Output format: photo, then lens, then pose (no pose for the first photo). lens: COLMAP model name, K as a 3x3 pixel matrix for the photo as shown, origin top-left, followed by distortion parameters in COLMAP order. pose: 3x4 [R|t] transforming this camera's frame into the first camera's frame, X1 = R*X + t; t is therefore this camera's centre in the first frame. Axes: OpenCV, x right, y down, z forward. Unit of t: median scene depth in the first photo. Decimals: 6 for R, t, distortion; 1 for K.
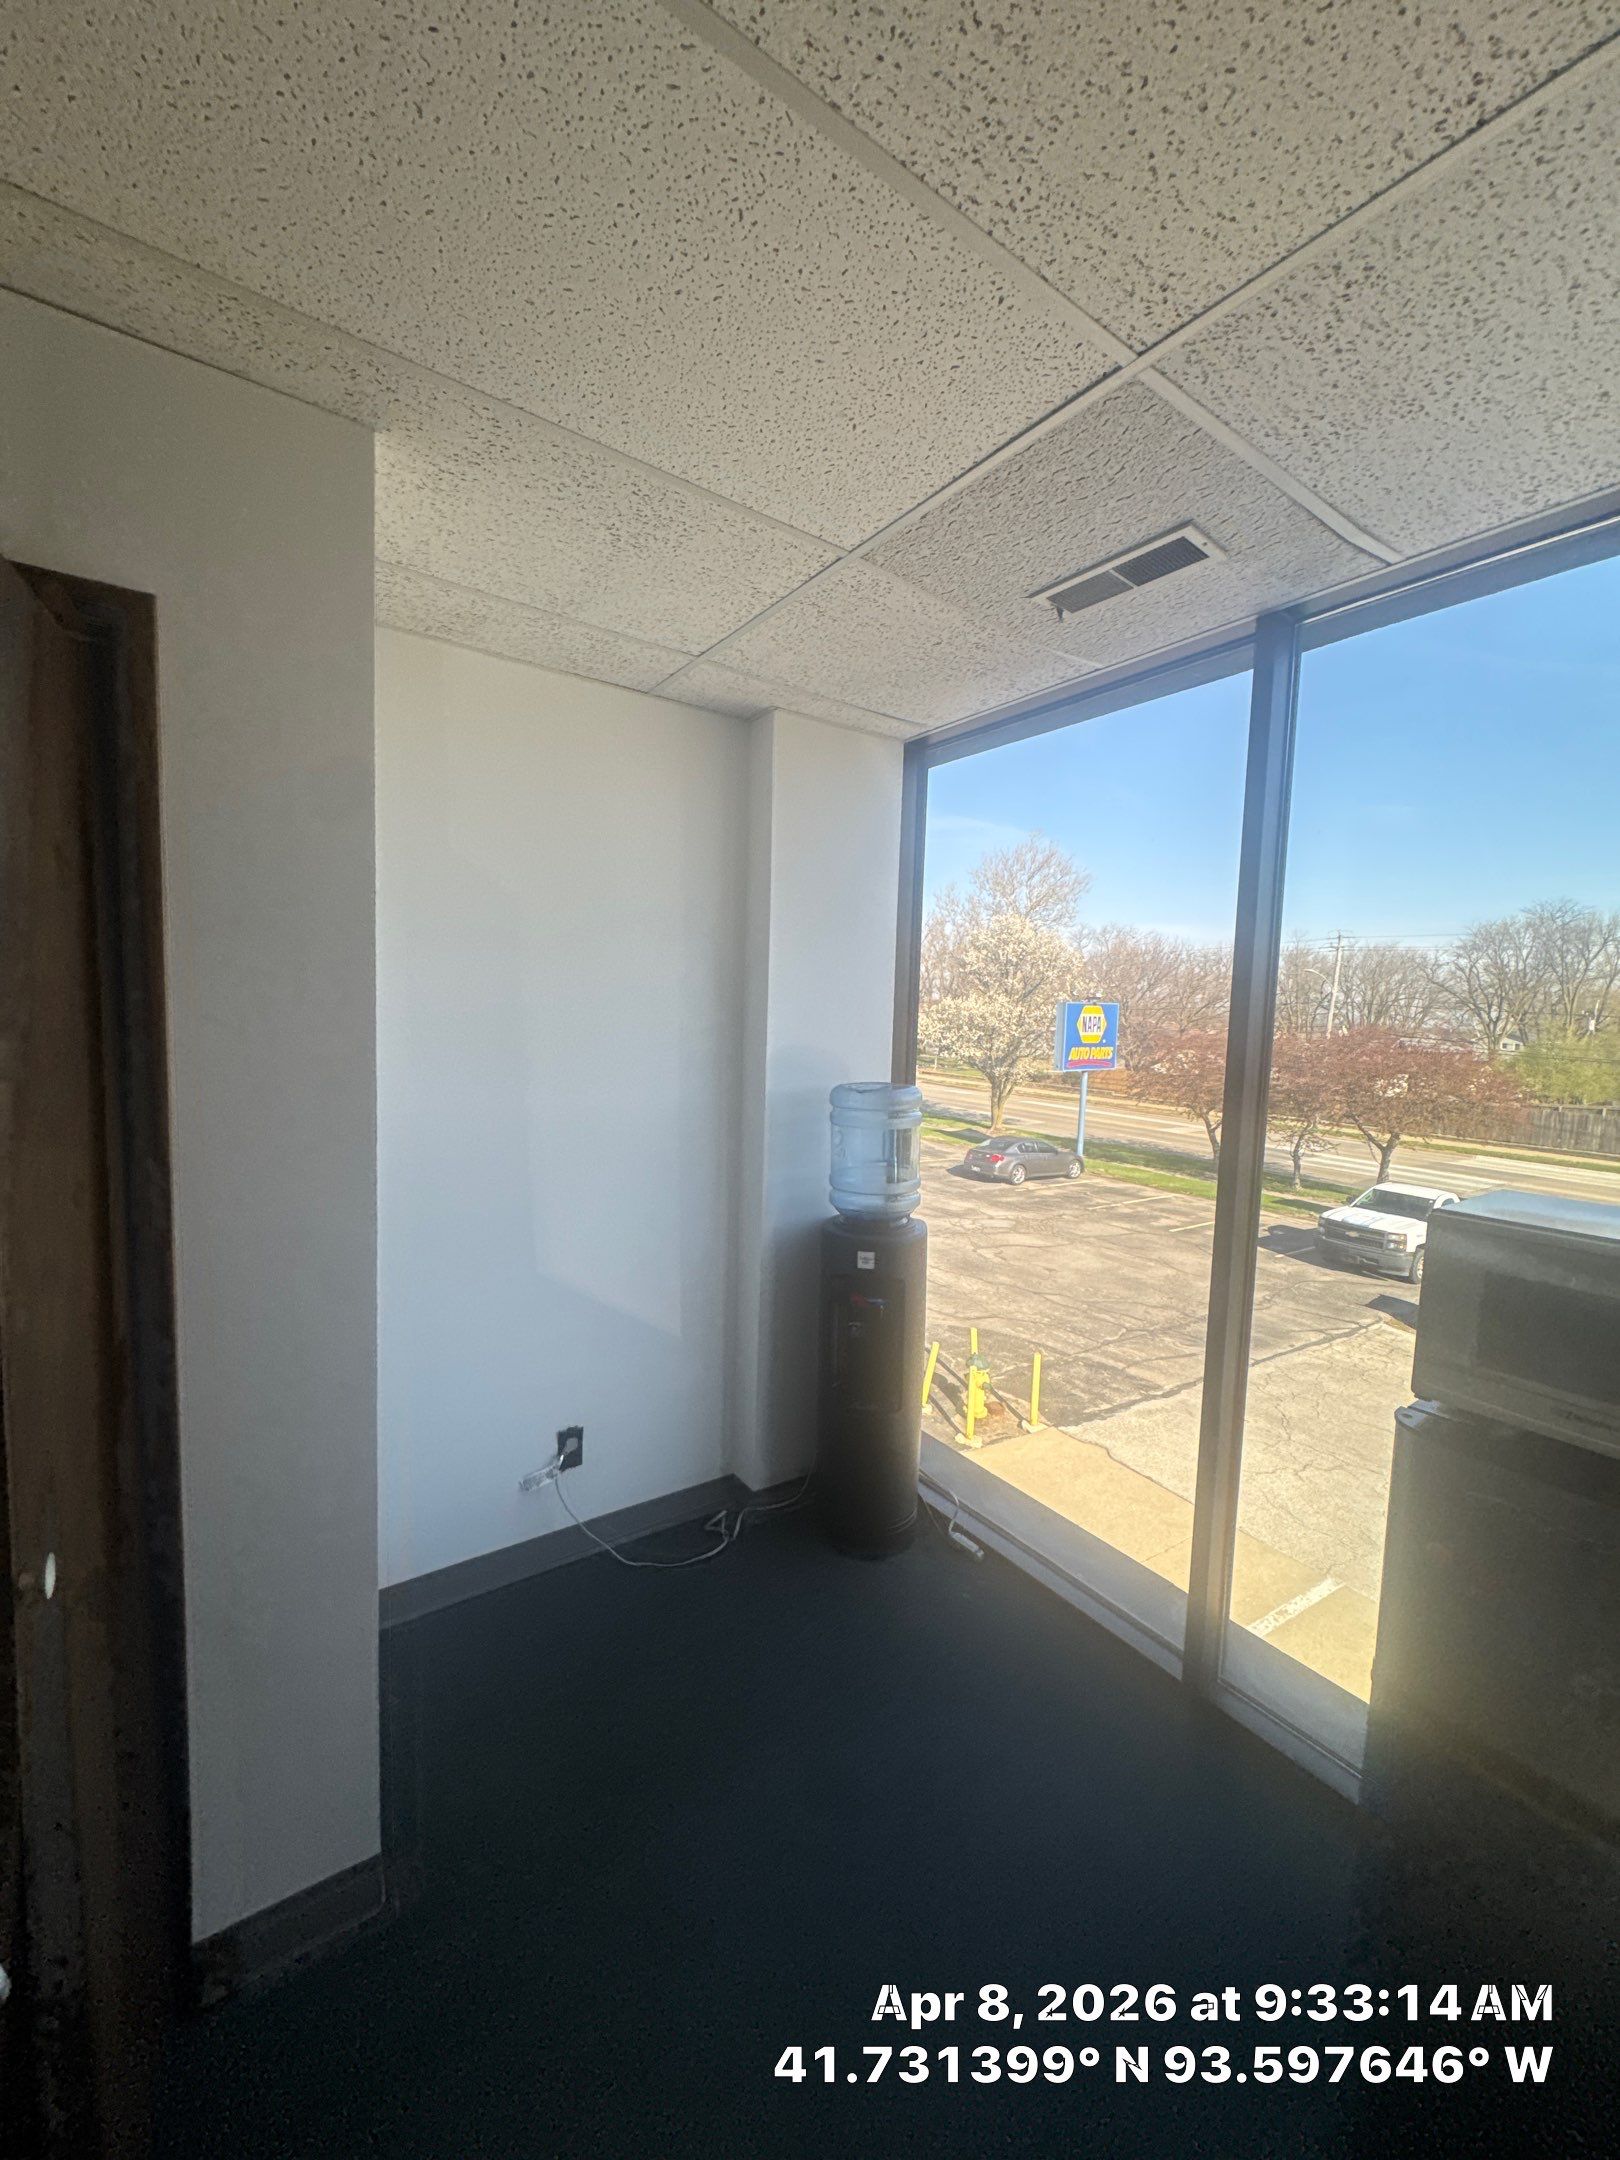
lens RADIAL K [[858.8, 0, 813.2], [0, 858.8, 1082.5], [0, 0, 1]] dist [0.000720, -0.000068]
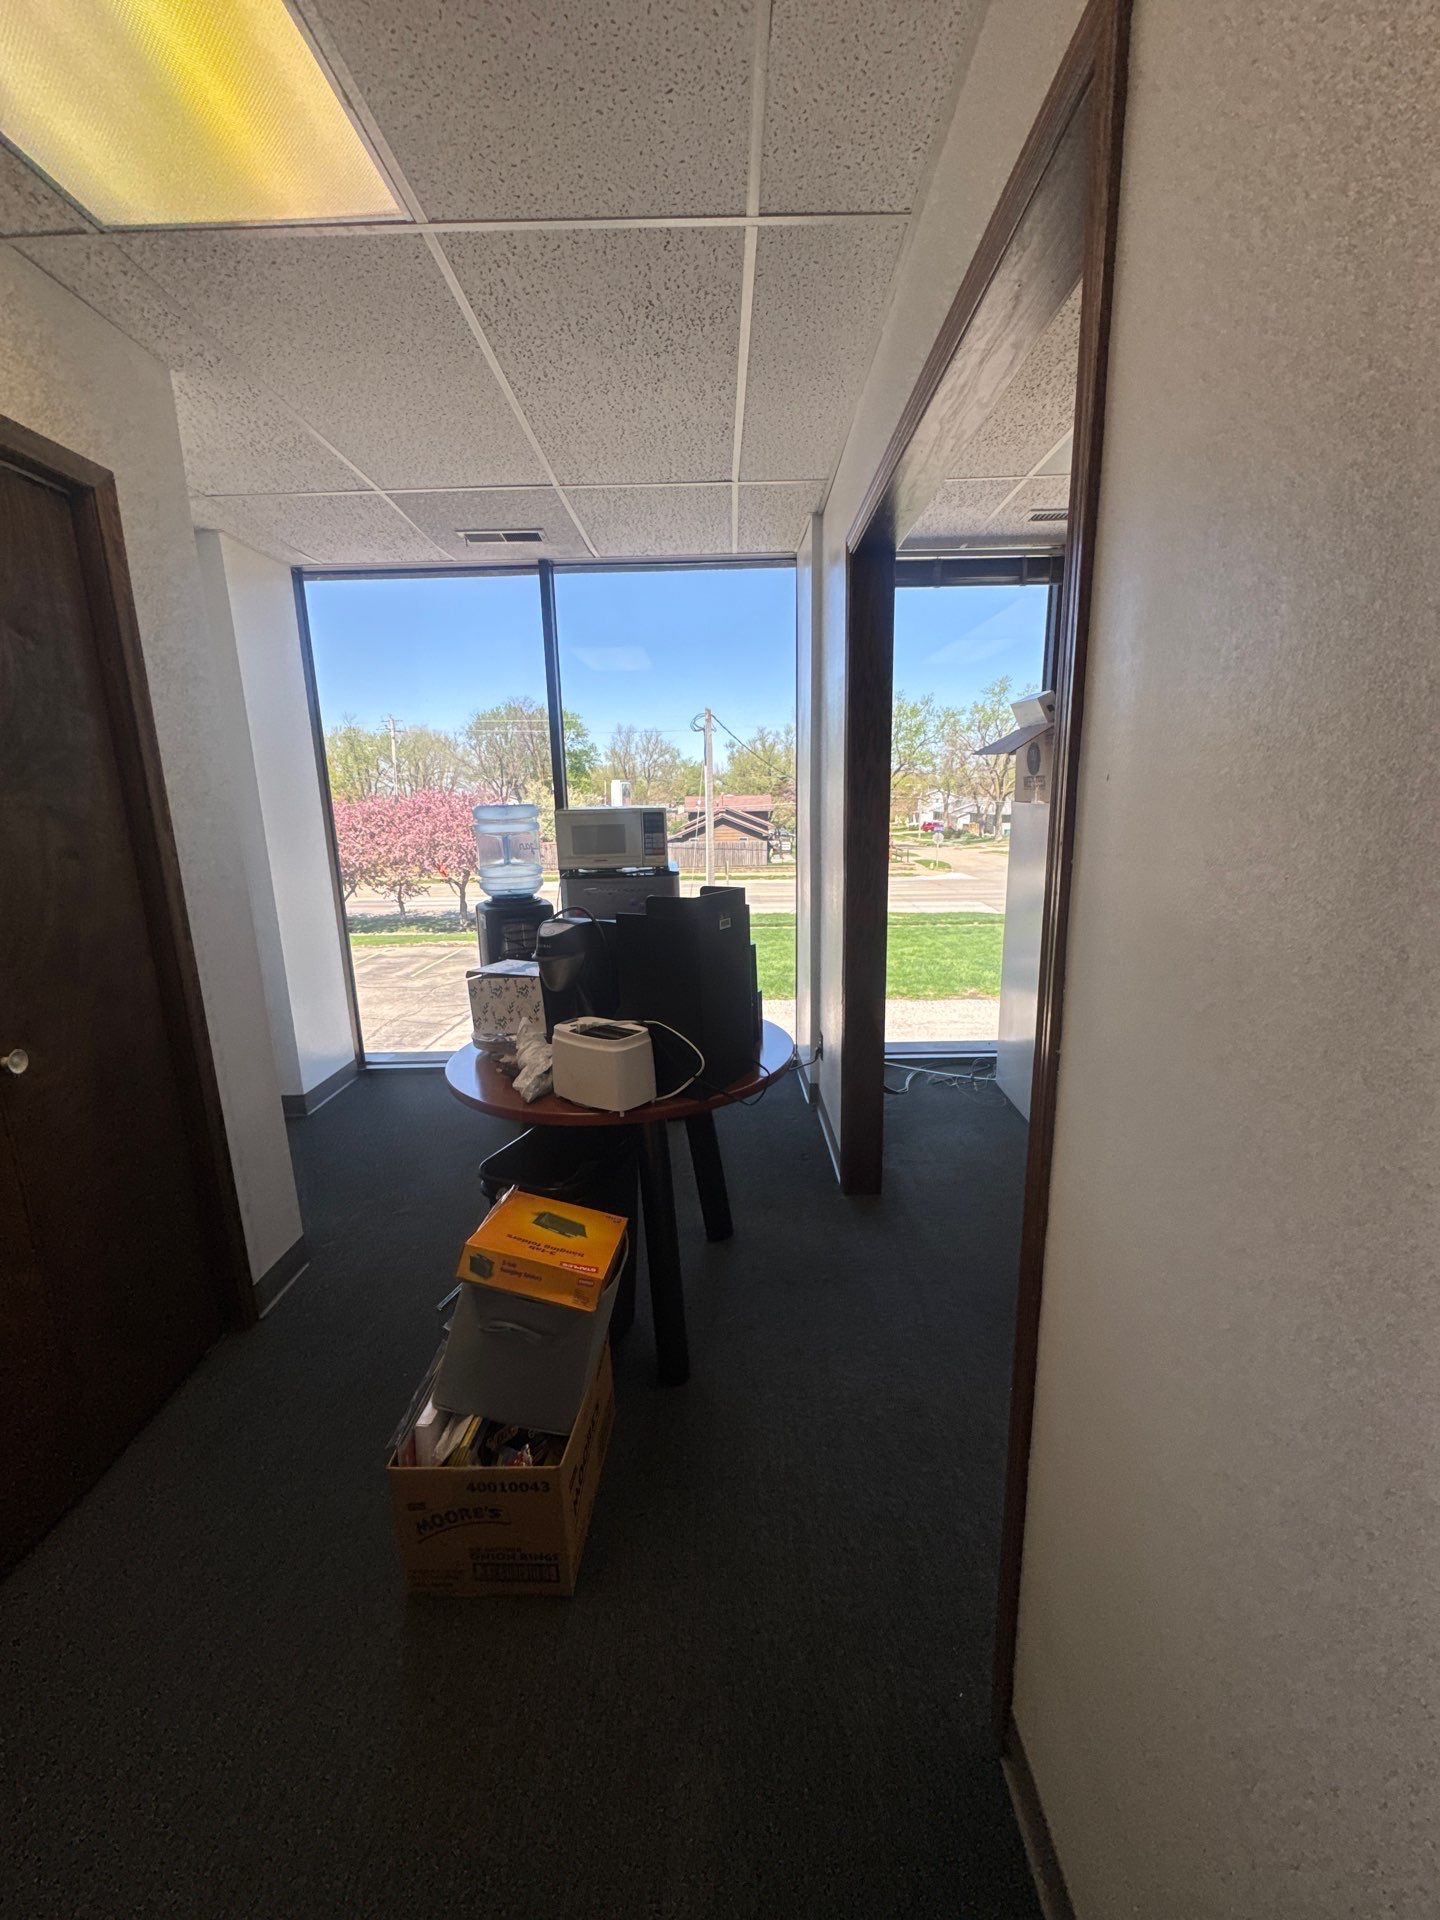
lens RADIAL K [[763.4, 0, 722.8], [0, 763.4, 962.2], [0, 0, 1]] dist [0.000720, -0.000068]
pose [[0.582208, -0.219740, 0.782782, -0.952386], [0.106647, 0.975106, 0.194408, 0.115484], [-0.806015, -0.029705, 0.591150, -0.535134]]
